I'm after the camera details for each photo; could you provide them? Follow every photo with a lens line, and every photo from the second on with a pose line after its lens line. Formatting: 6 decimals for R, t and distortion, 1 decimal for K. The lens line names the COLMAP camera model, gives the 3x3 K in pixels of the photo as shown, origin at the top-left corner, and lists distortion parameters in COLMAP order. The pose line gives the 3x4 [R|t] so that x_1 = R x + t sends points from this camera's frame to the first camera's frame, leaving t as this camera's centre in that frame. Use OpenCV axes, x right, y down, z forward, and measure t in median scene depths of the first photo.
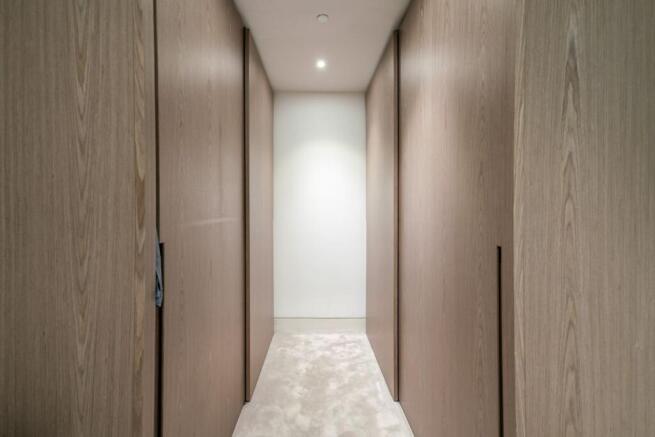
lens RADIAL K [[277.1, 0, 326.1], [0, 277.1, 208.5], [0, 0, 1]] dist [0.031165, -0.000253]
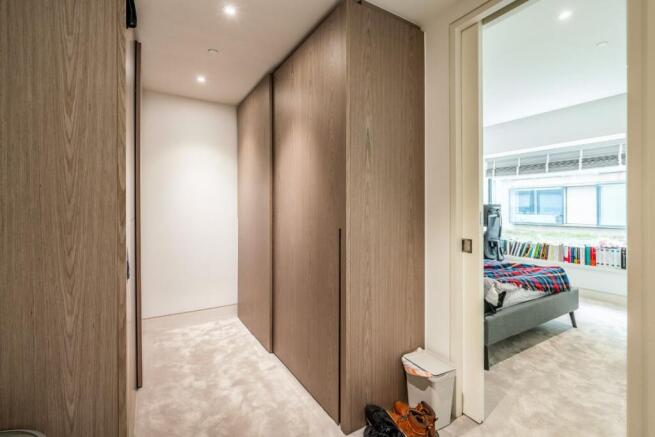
lens RADIAL K [[298.0, 0, 327.1], [0, 298.0, 207.2], [0, 0, 1]] dist [-0.000390, -0.000121]
pose [[0.858600, -0.002441, 0.512640, -0.268271], [-0.000536, 0.999984, 0.005660, -0.013503], [-0.512646, -0.005134, 0.858585, -0.374981]]
